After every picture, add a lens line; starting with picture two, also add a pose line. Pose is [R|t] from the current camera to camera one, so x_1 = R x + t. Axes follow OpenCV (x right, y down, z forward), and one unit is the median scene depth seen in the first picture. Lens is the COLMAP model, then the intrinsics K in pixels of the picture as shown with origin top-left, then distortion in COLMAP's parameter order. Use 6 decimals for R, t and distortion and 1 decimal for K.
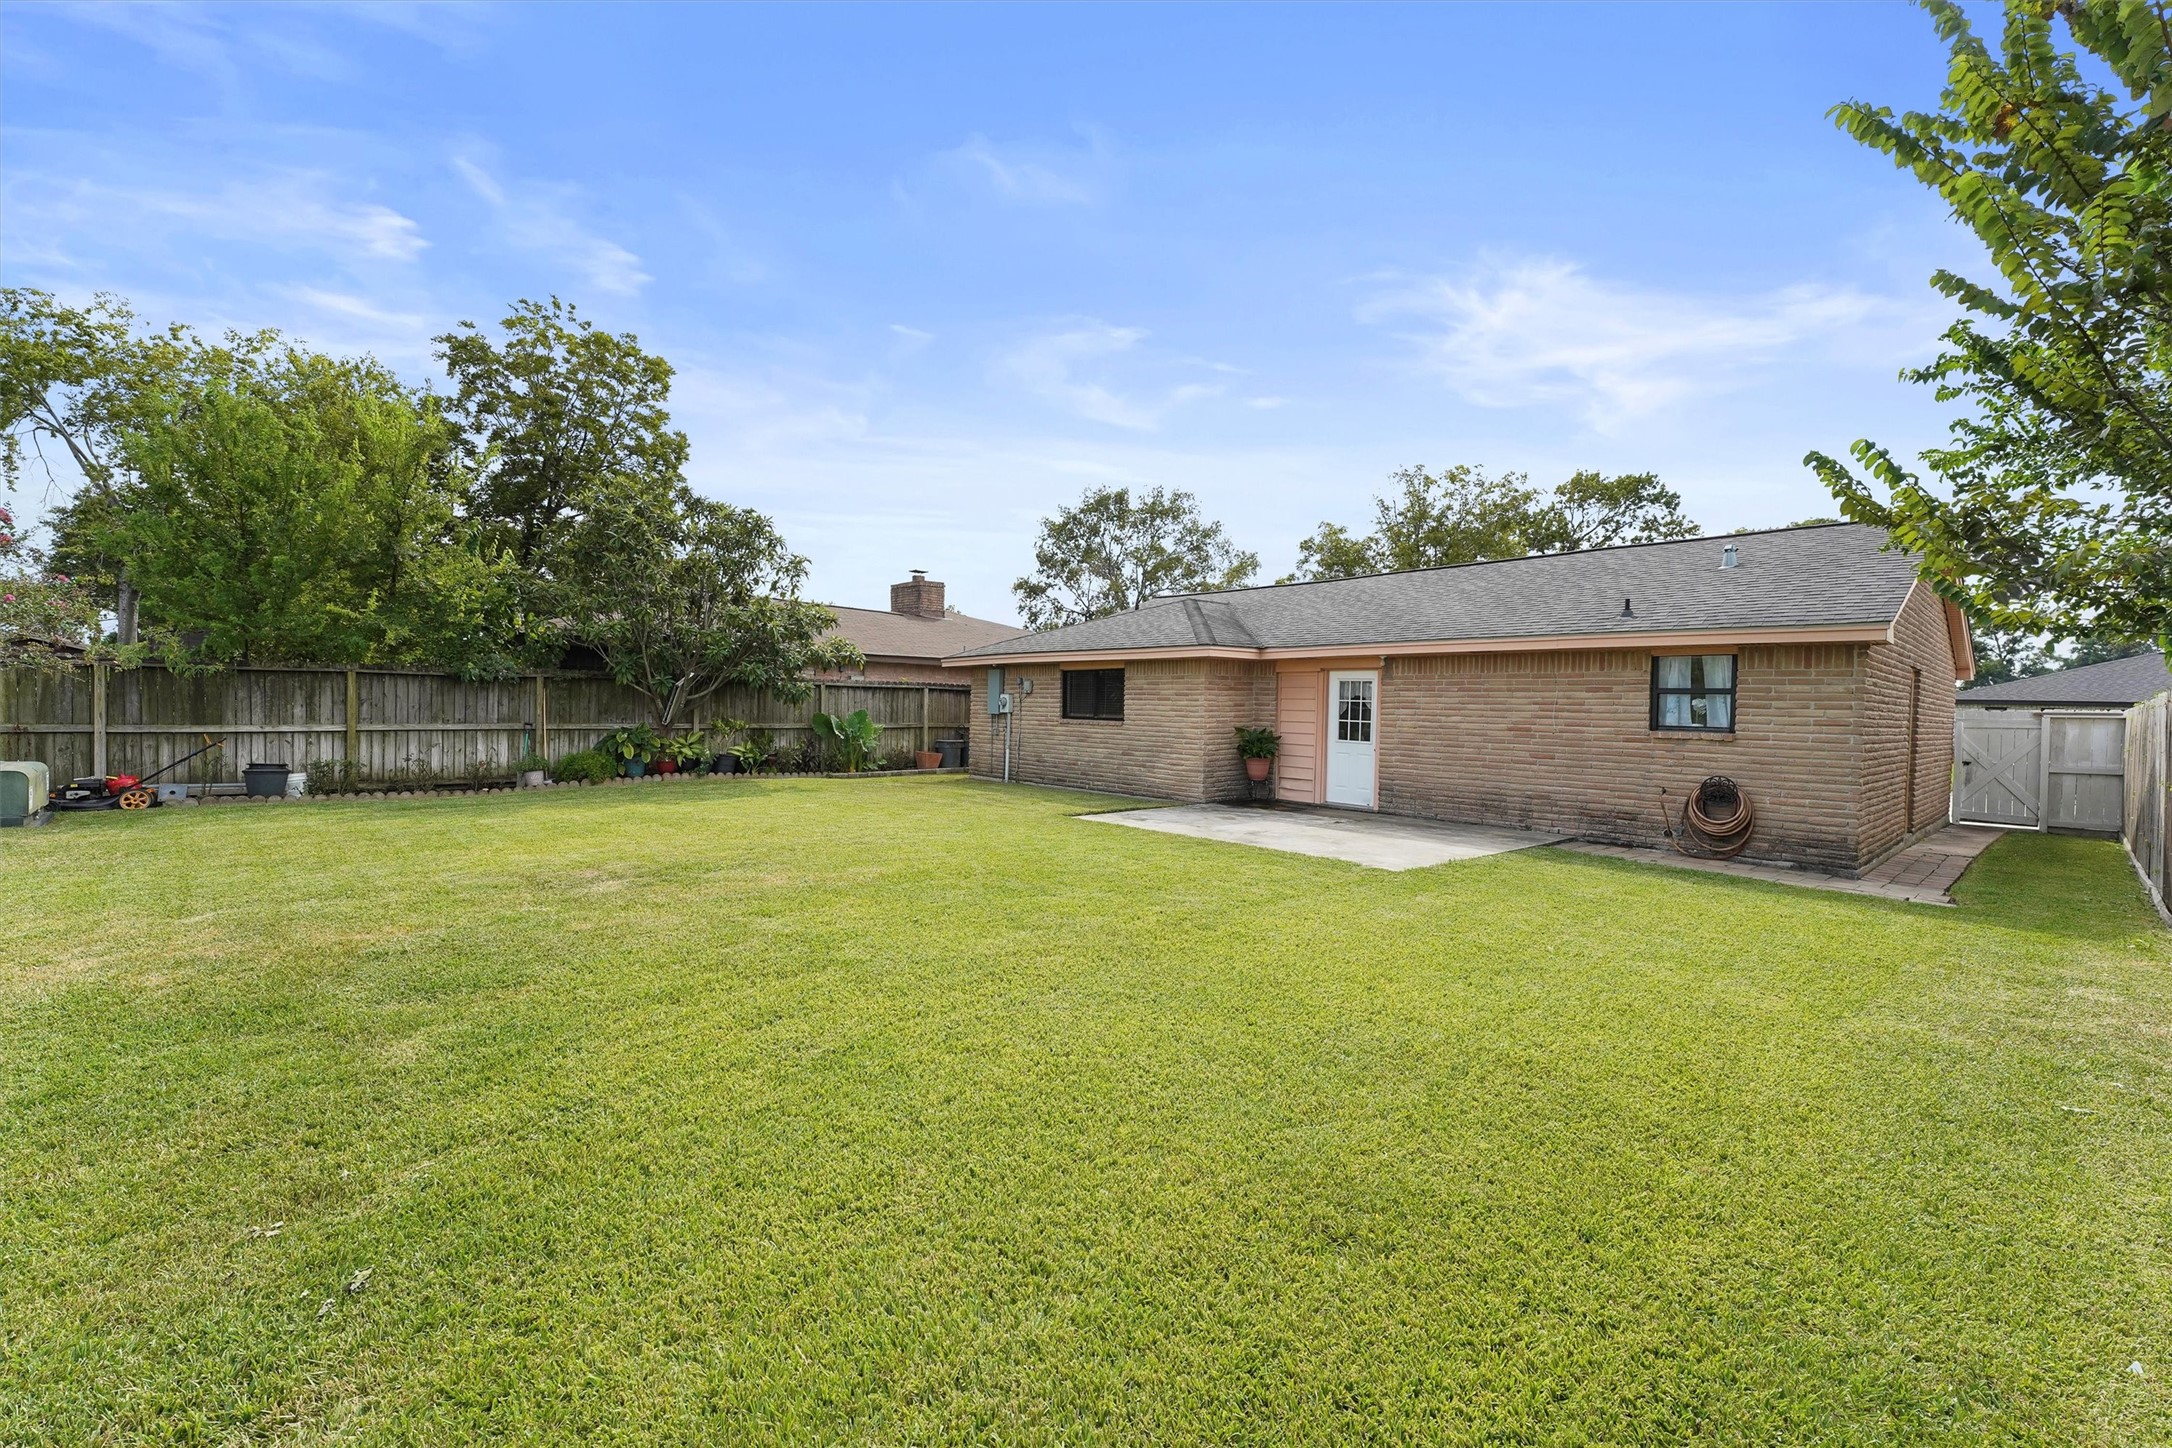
lens RADIAL K [[880.6, 0, 1078.0], [0, 880.6, 712.7], [0, 0, 1]] dist [0.001451, -0.000401]
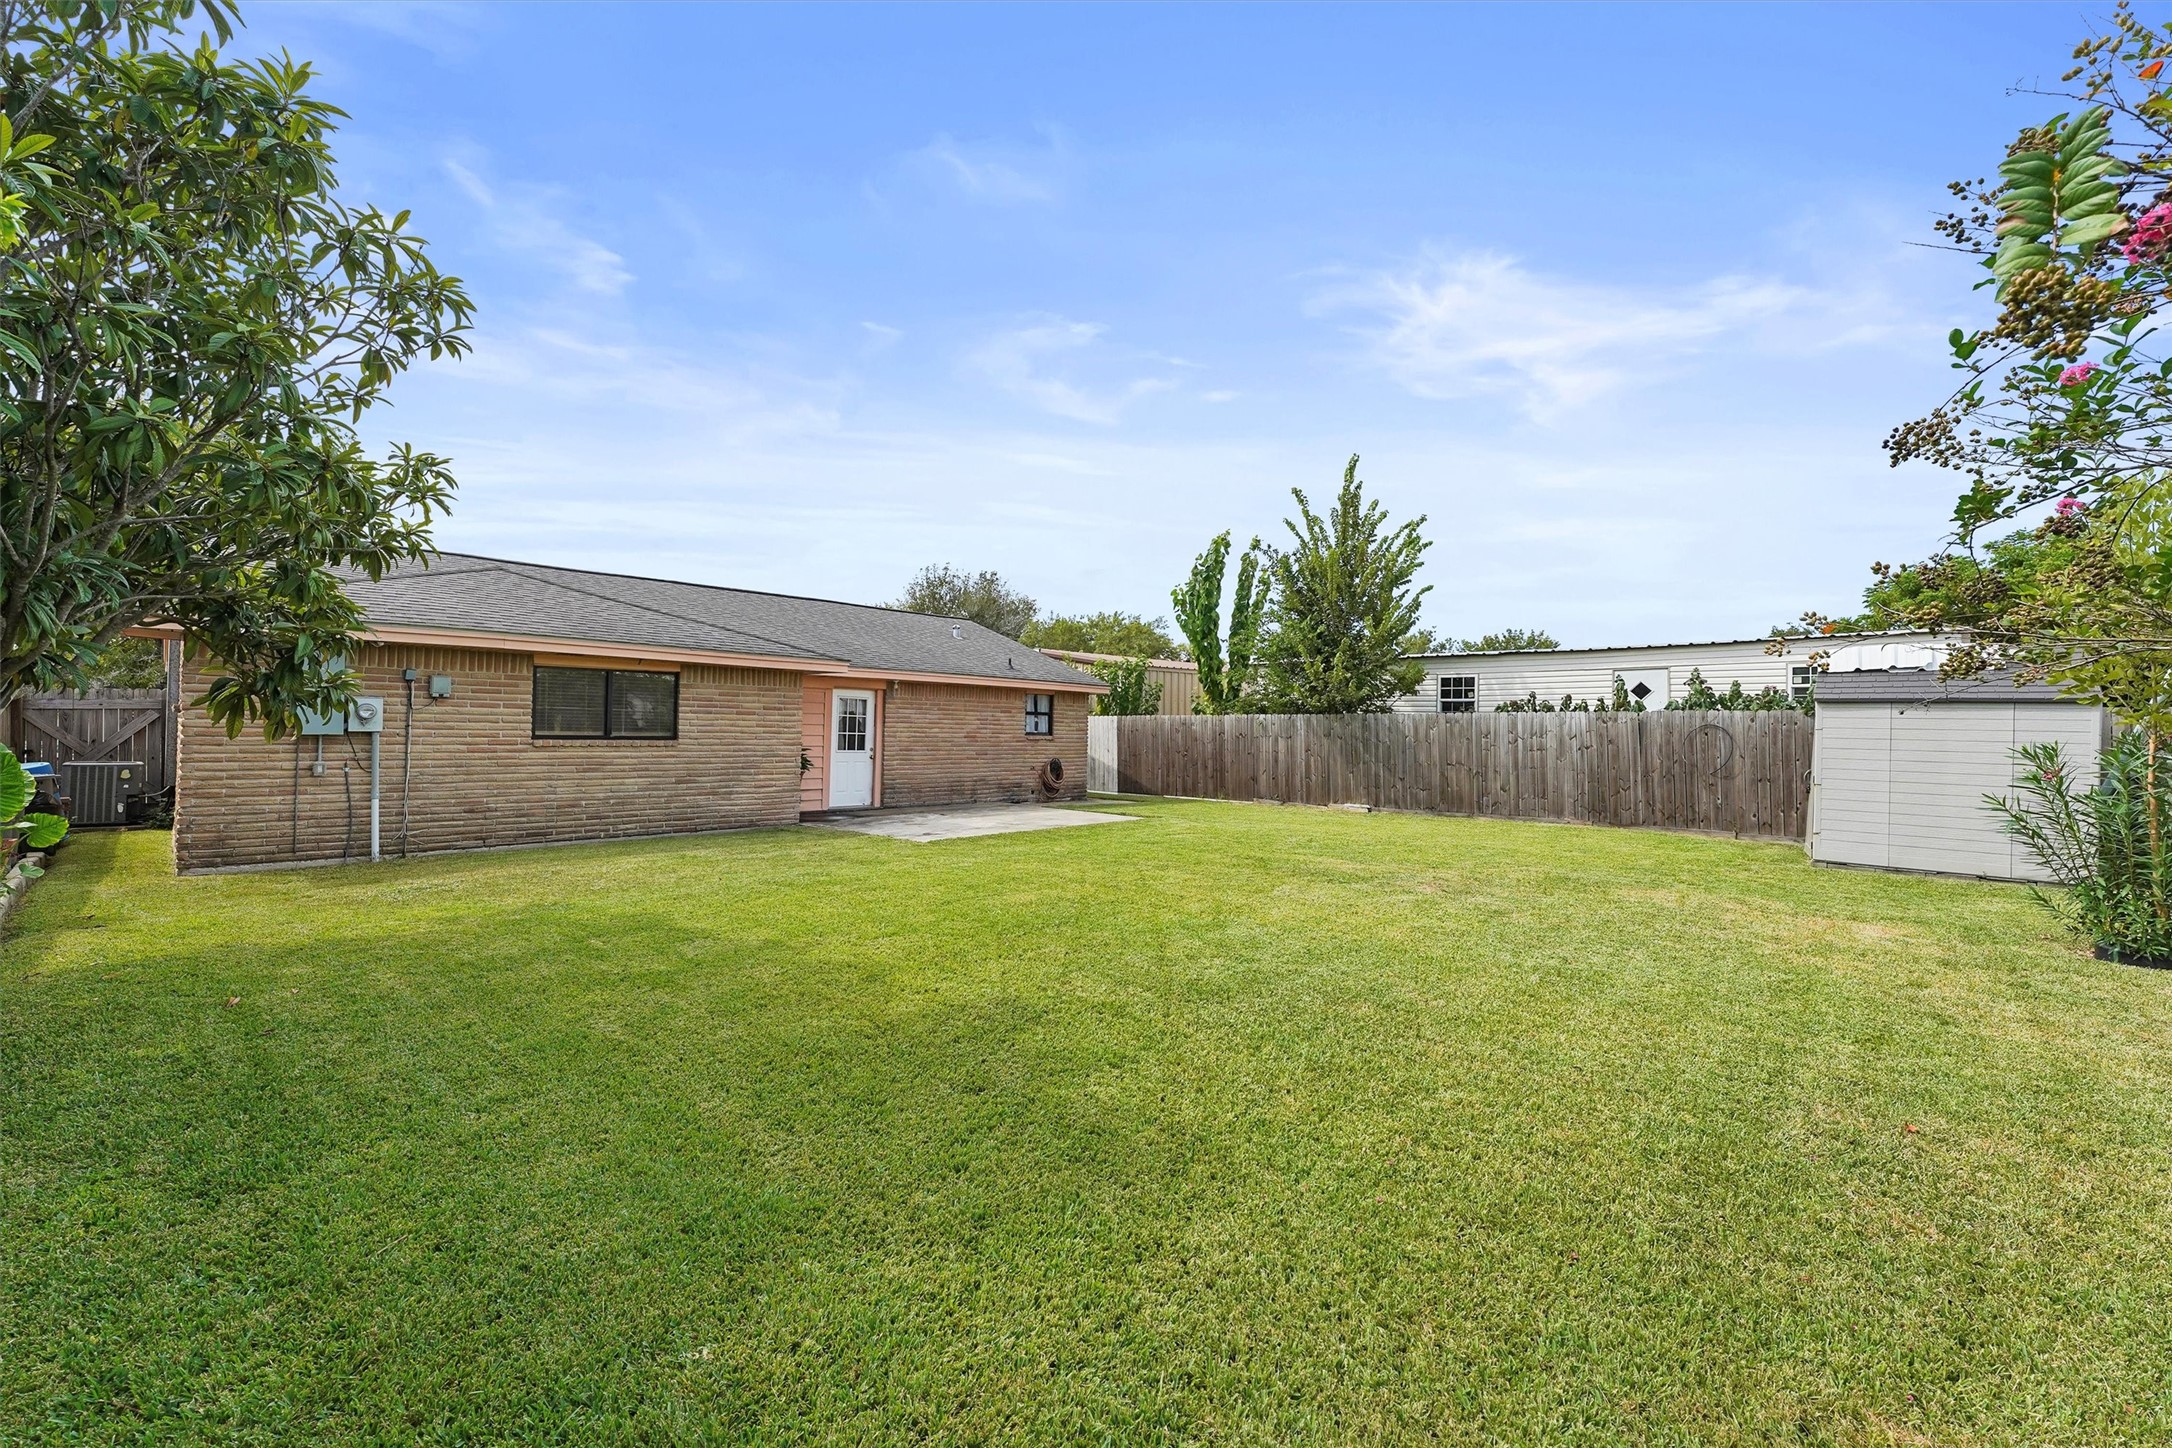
lens RADIAL K [[880.6, 0, 1078.0], [0, 880.6, 712.7], [0, 0, 1]] dist [0.001451, -0.000401]
pose [[-0.089896, -0.003801, 0.995944, -0.878094], [-0.012348, 0.999920, 0.002701, -0.024752], [-0.995875, -0.012055, -0.089935, 0.824016]]
